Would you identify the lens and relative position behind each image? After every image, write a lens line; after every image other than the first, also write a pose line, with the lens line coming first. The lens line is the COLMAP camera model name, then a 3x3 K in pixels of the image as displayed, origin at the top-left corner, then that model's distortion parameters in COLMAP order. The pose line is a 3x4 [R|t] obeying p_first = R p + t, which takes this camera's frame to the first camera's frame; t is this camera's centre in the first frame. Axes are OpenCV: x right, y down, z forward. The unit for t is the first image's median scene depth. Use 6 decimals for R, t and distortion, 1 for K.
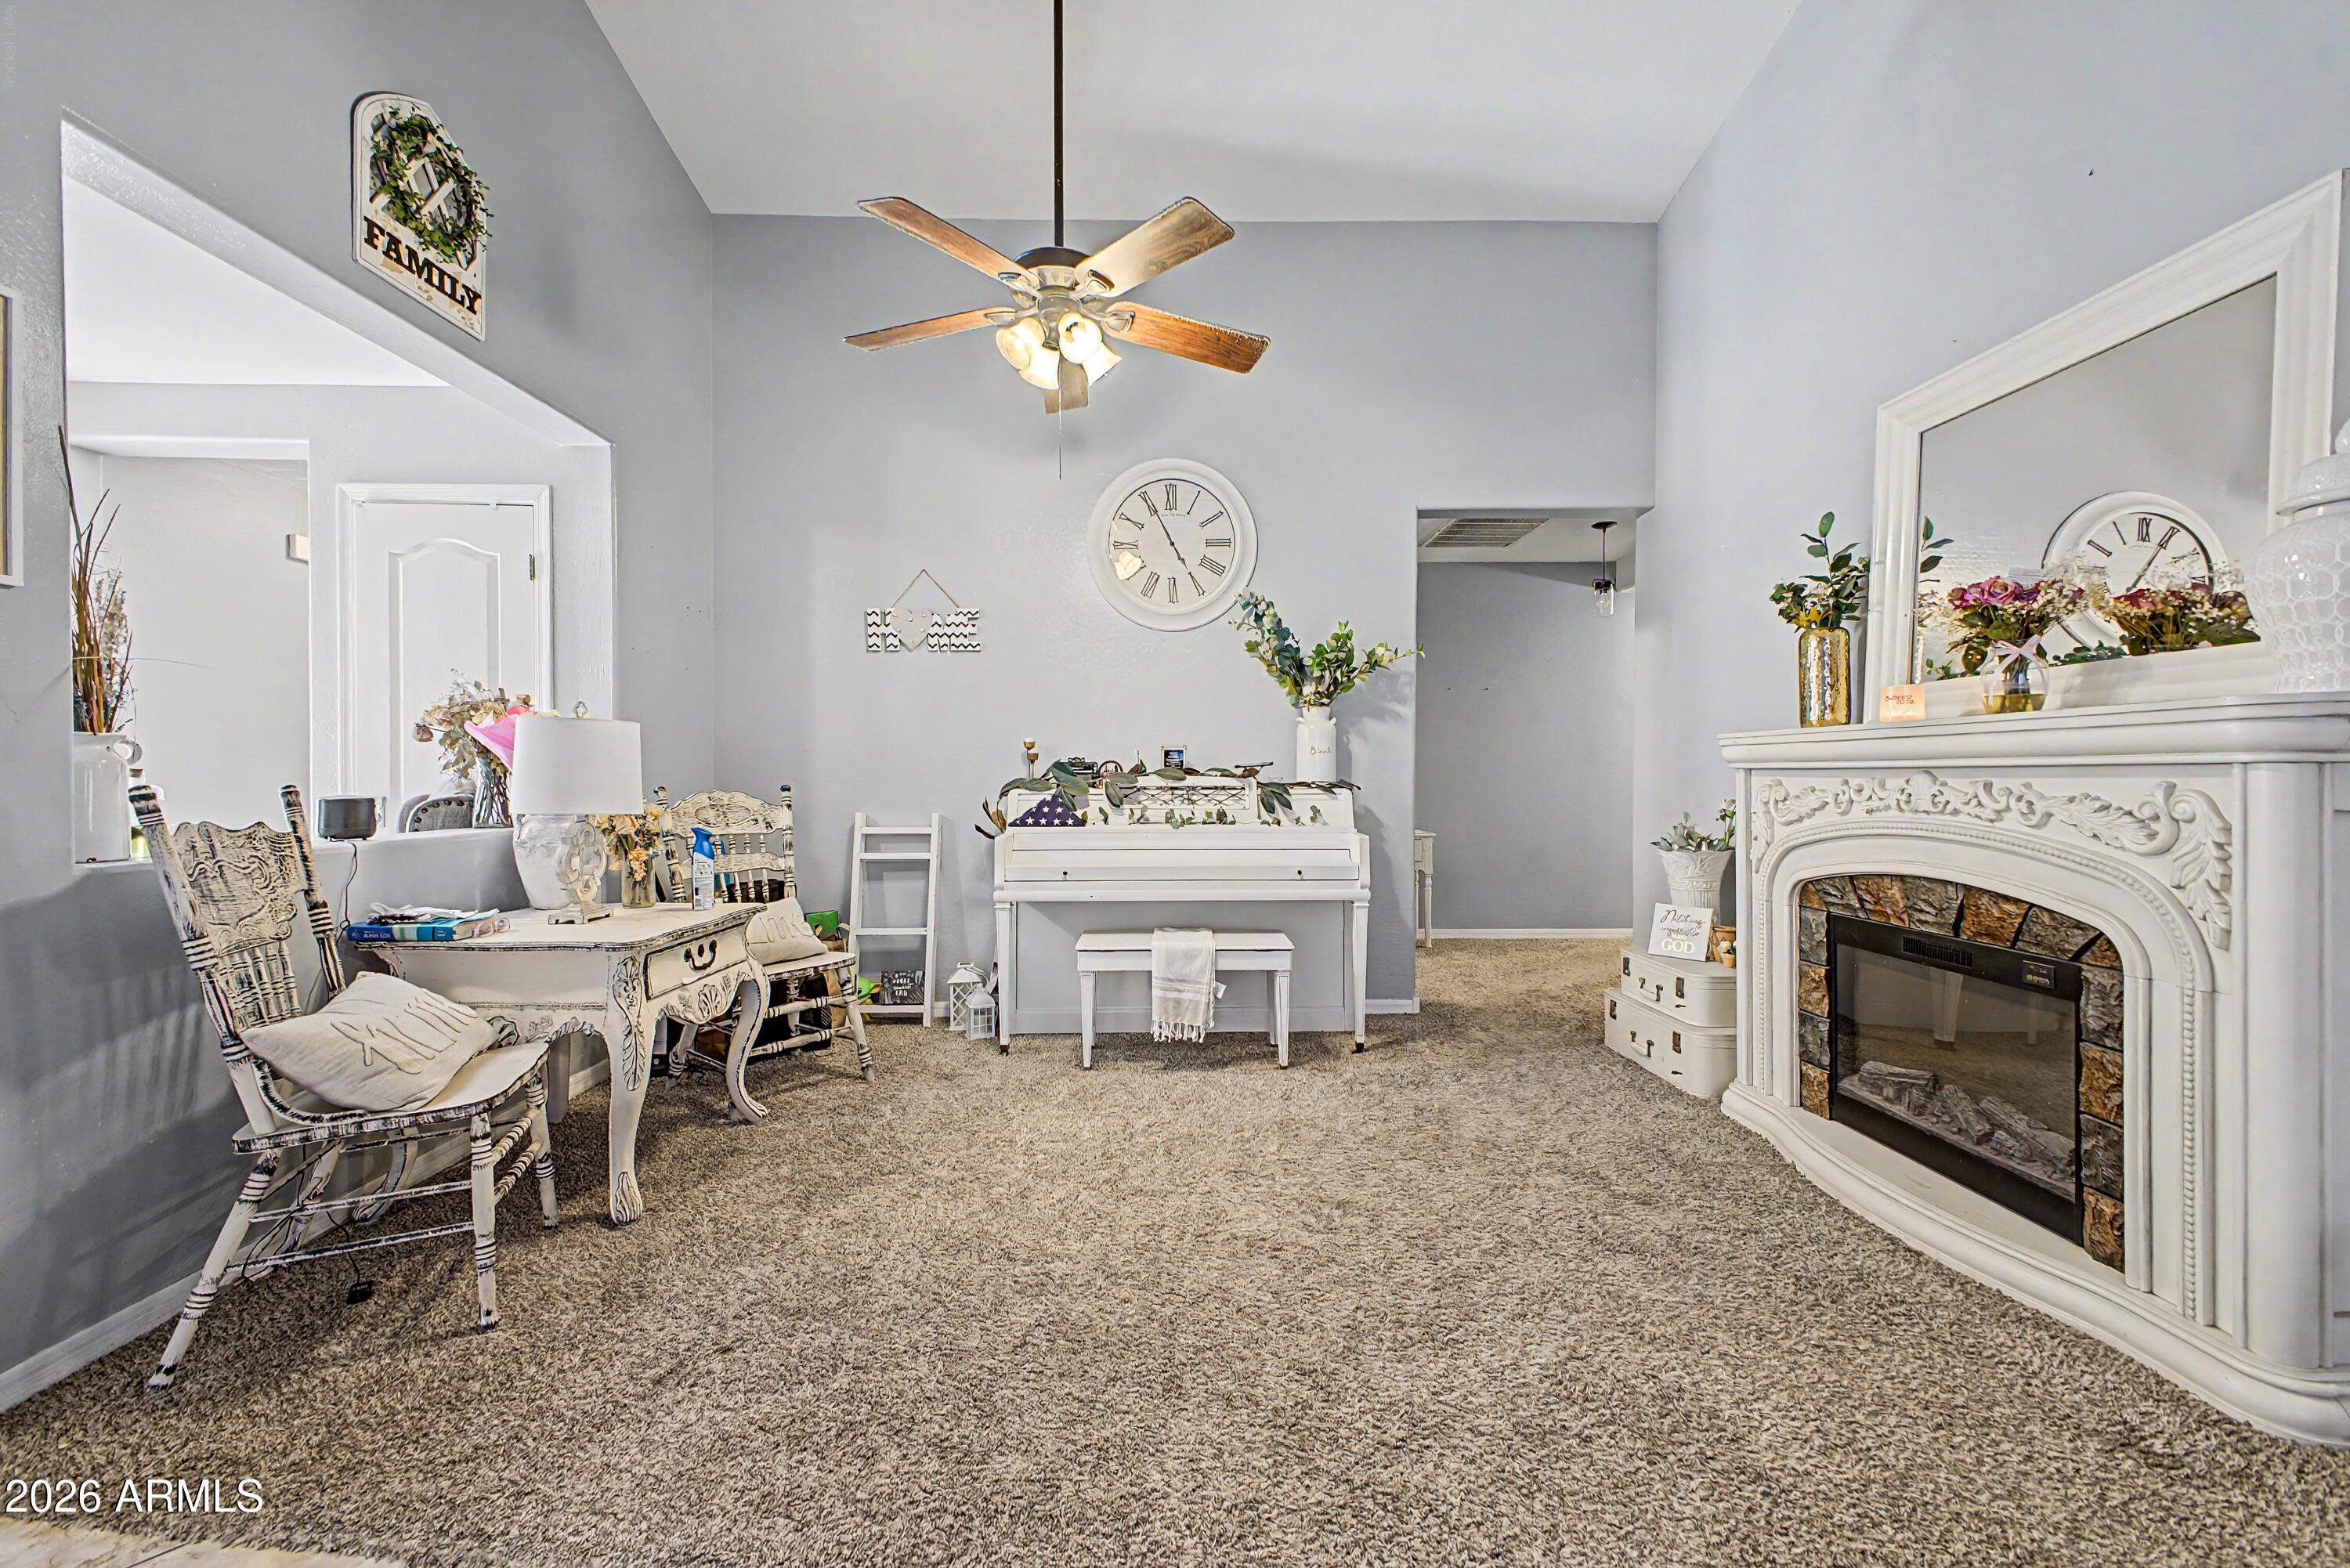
lens RADIAL K [[944.5, 0, 1193.5], [0, 944.5, 788.4], [0, 0, 1]] dist [0.015934, -0.002127]
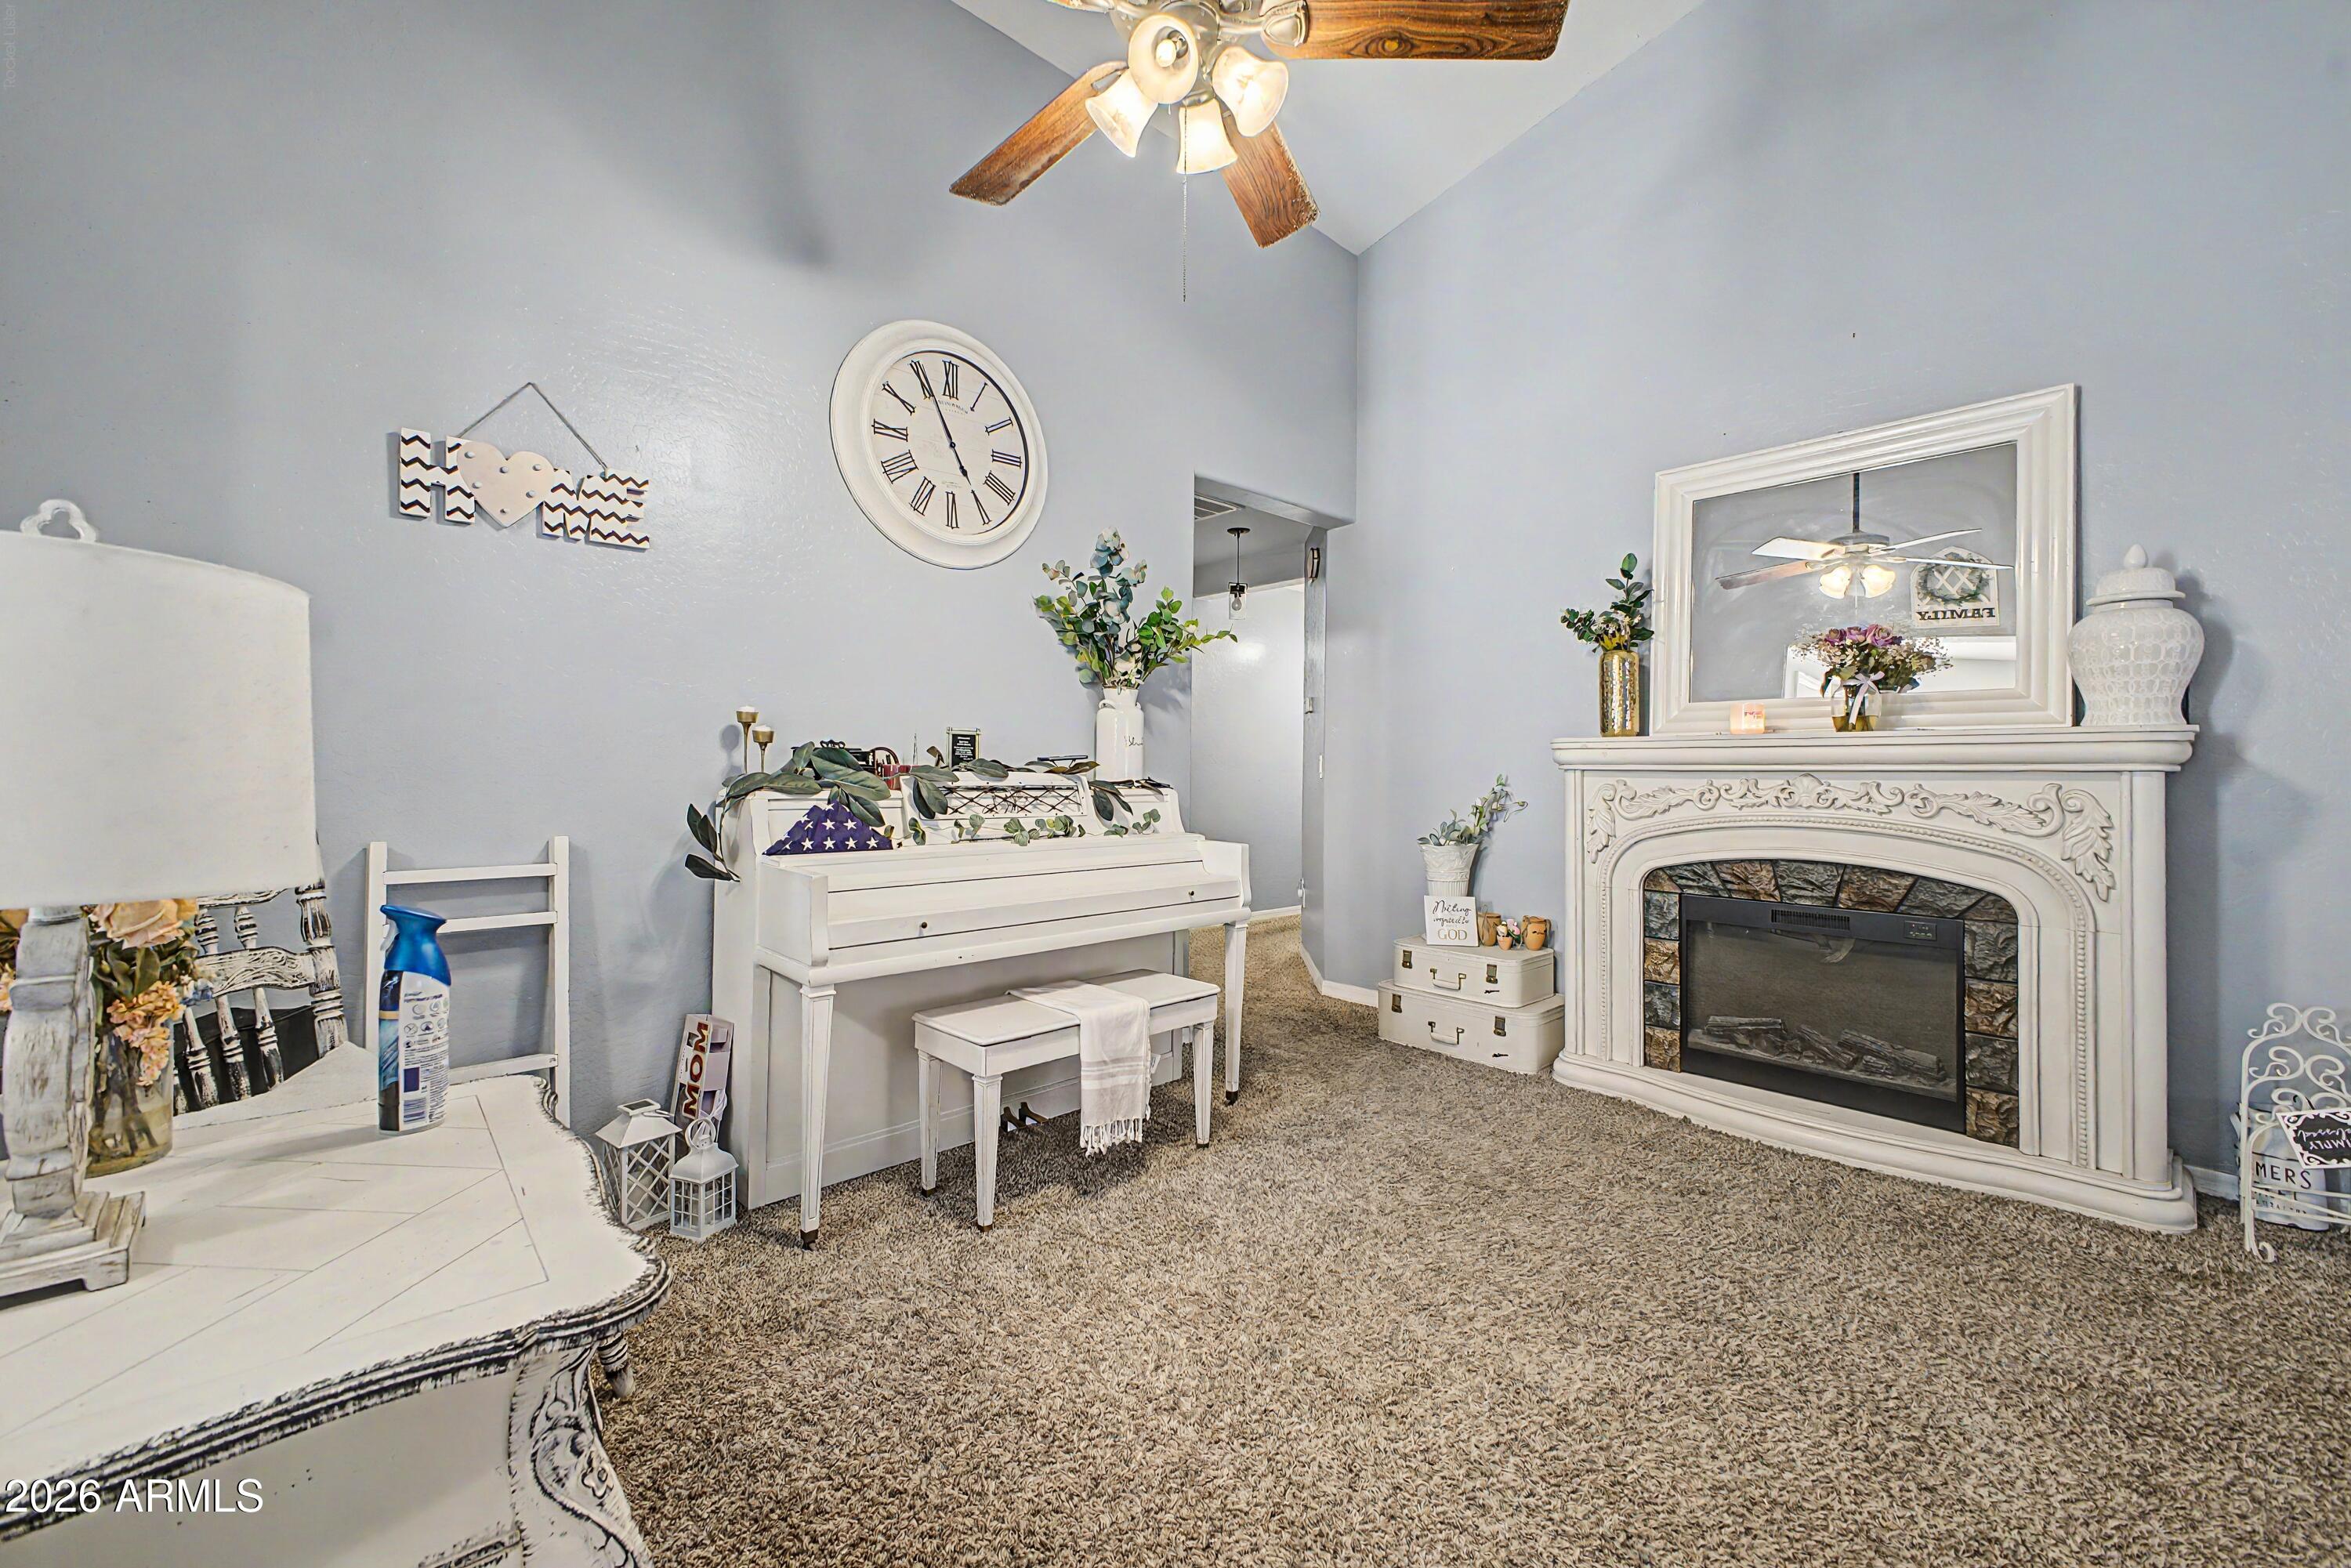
lens RADIAL K [[944.9, 0, 1180.9], [0, 944.9, 768.6], [0, 0, 1]] dist [0.015934, -0.002127]
pose [[0.739538, 0.009822, 0.673043, -0.464150], [0.001059, 0.999875, -0.015755, -0.004770], [-0.673114, 0.012364, 0.739435, 0.444608]]
